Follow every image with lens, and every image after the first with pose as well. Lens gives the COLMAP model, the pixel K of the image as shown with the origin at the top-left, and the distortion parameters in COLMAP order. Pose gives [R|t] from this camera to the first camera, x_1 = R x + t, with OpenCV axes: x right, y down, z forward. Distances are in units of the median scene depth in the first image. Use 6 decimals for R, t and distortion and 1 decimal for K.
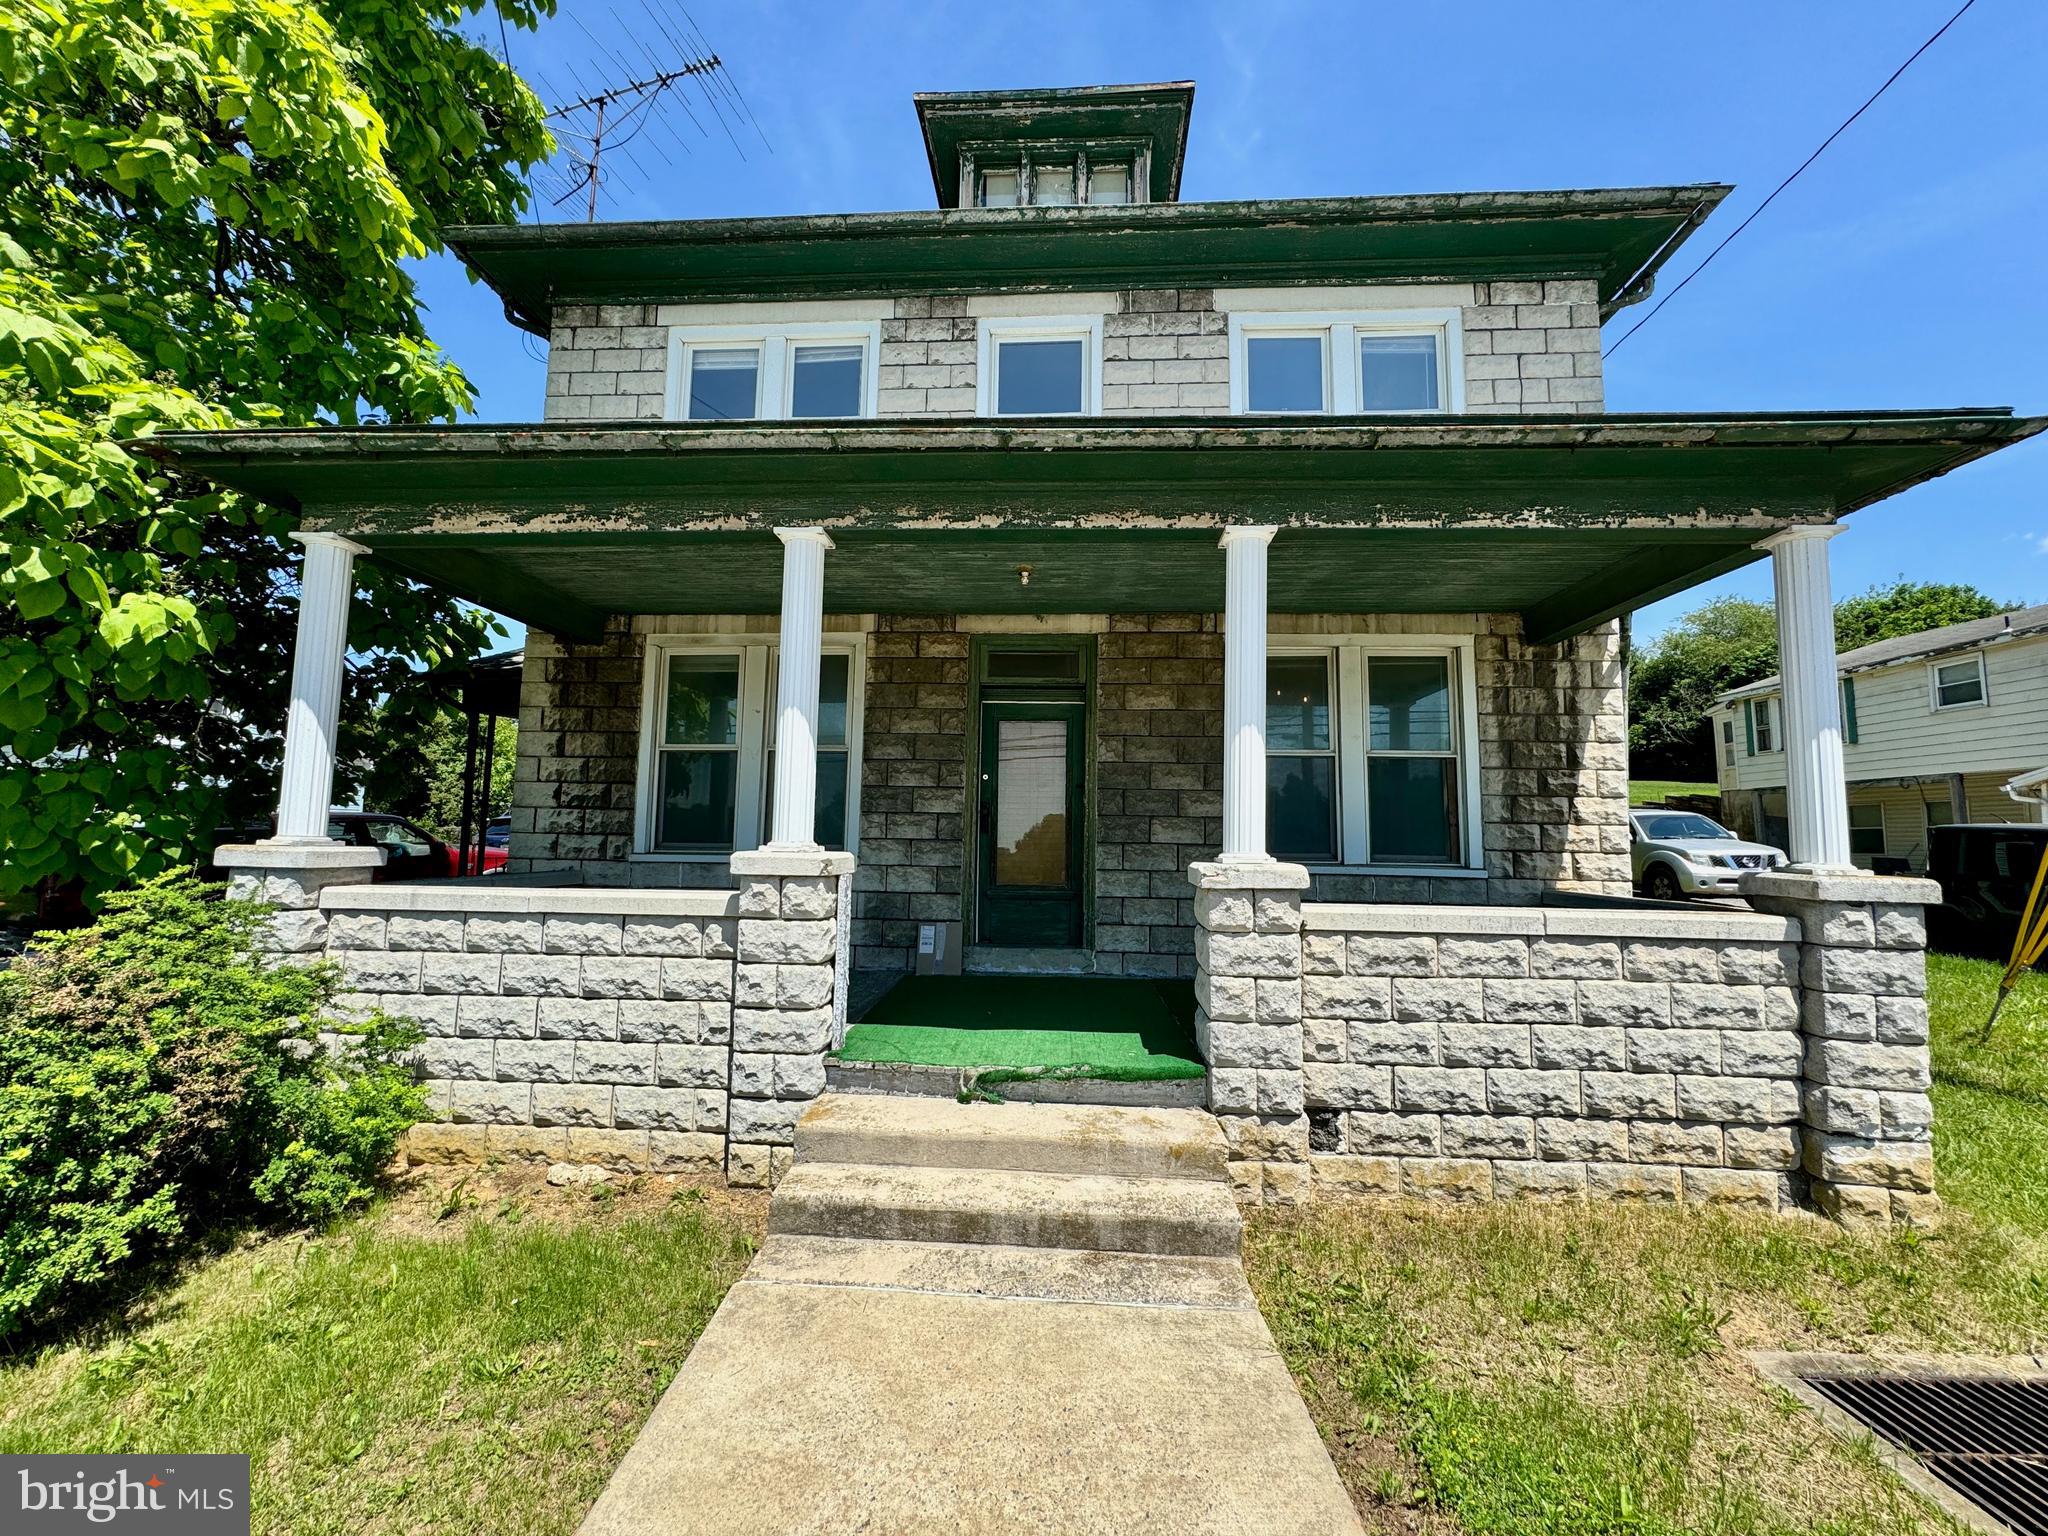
lens RADIAL K [[814.3, 0, 1023.2], [0, 814.3, 760.8], [0, 0, 1]] dist [-0.000652, 0.000005]
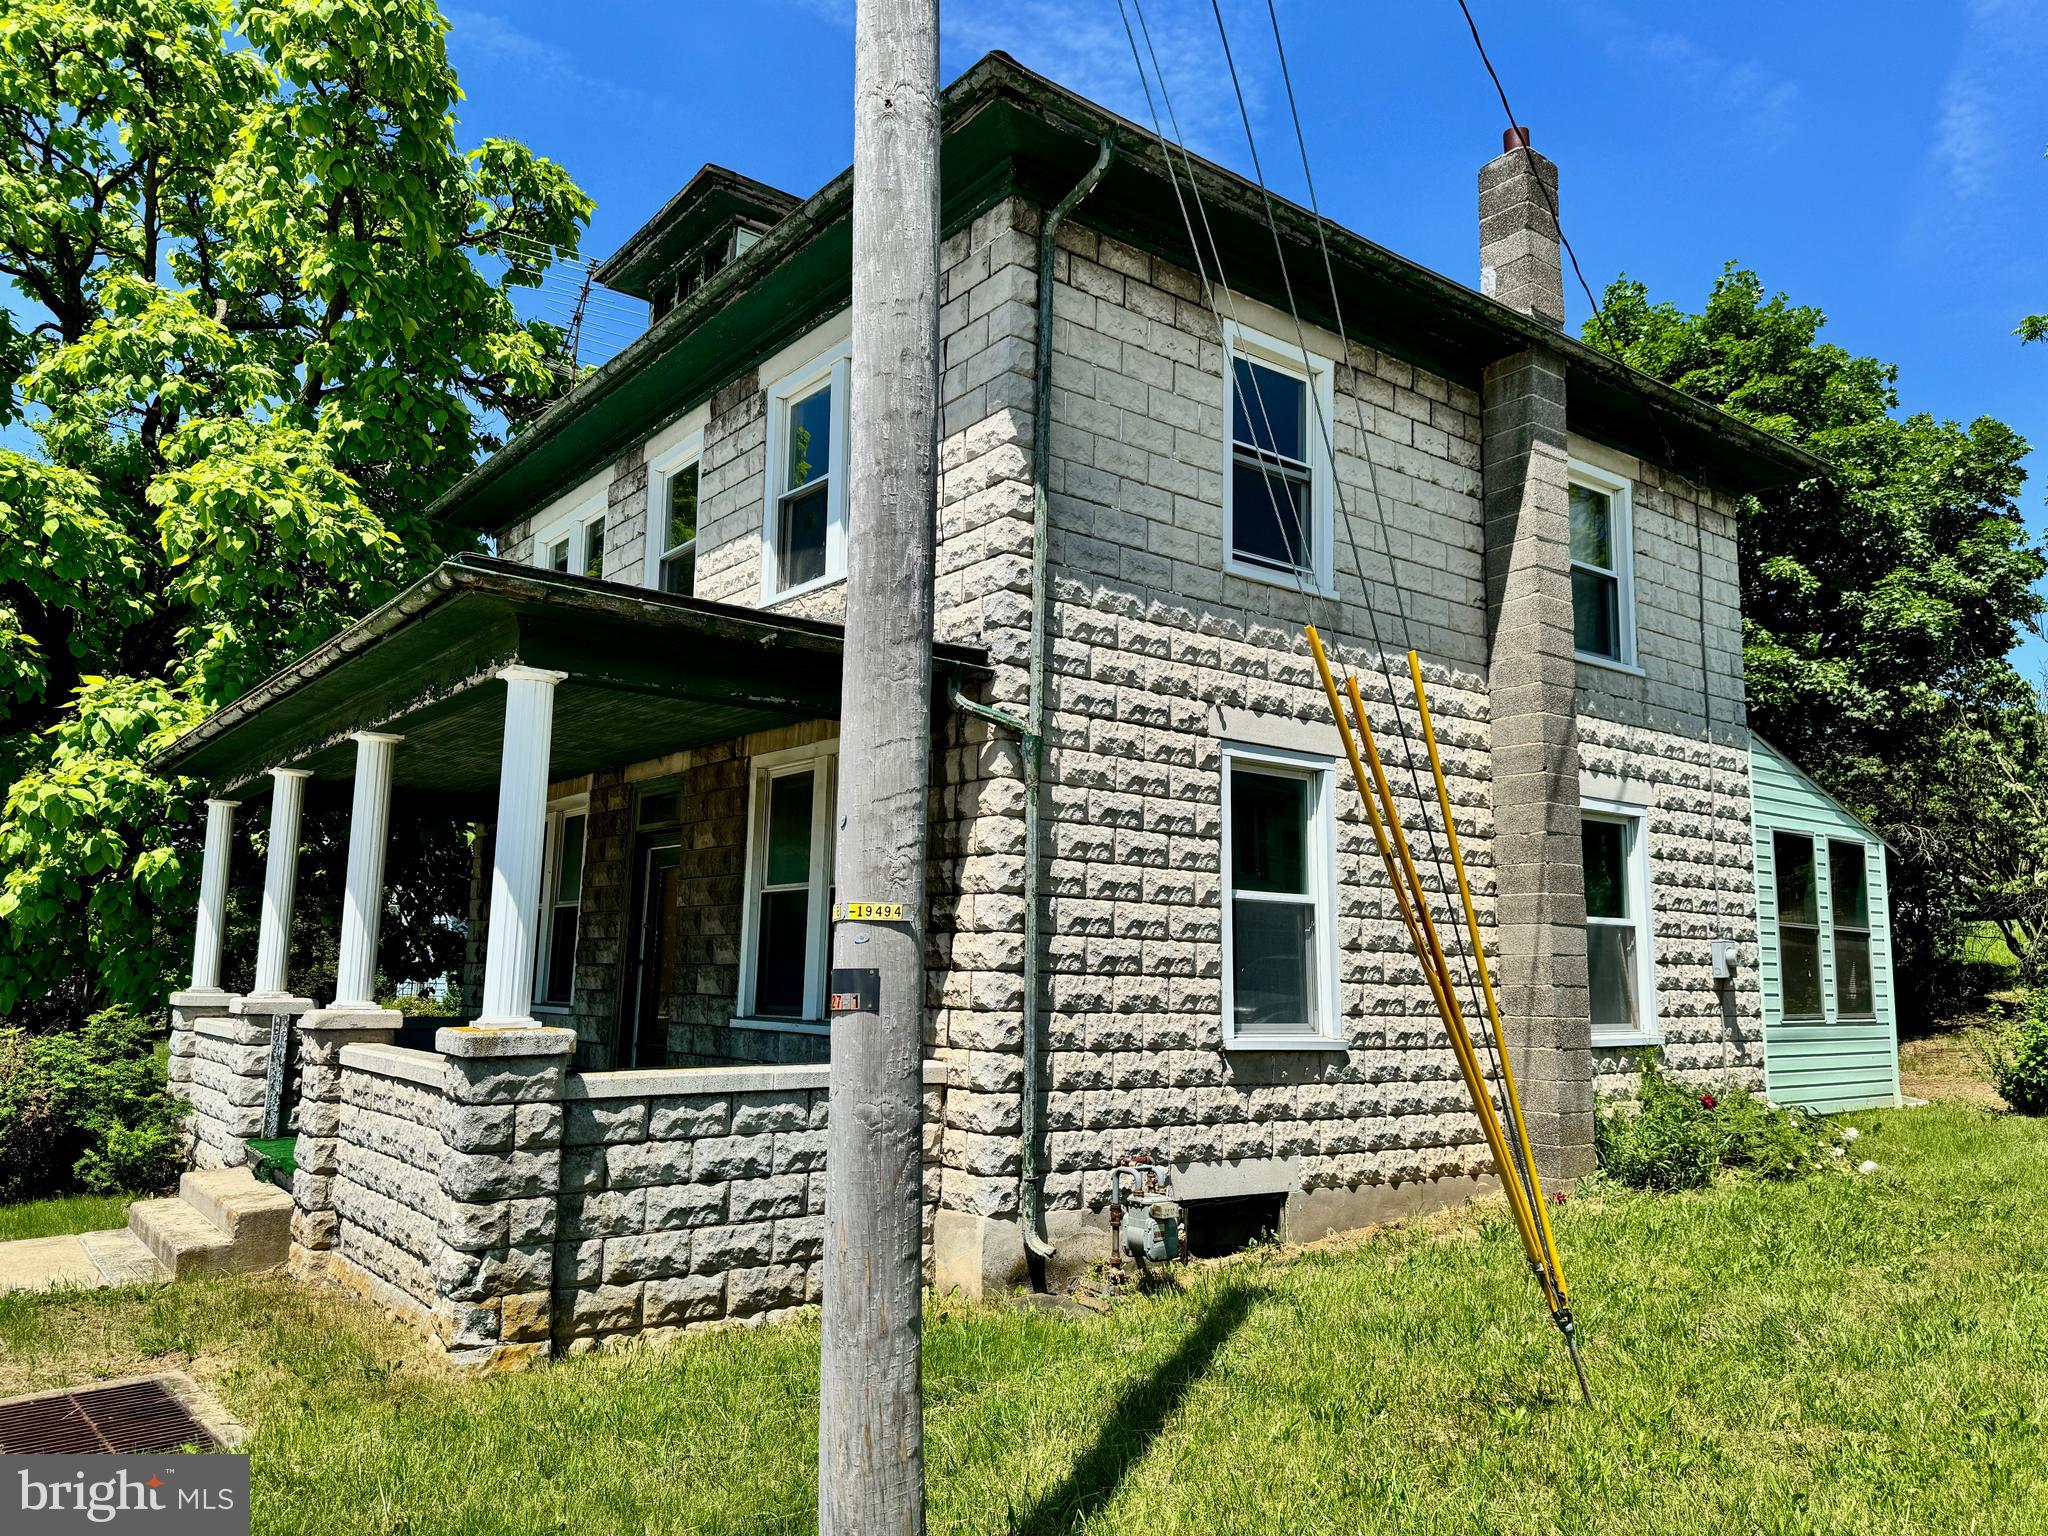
lens RADIAL K [[1509.6, 0, 1024.0], [0, 1509.6, 768.0], [0, 0, 1]] dist [-0.001209, -0.001882]
pose [[0.654492, -0.109324, -0.748124, 1.660952], [0.058305, 0.993842, -0.094223, 0.026844], [0.753818, 0.018048, 0.656836, 0.152367]]
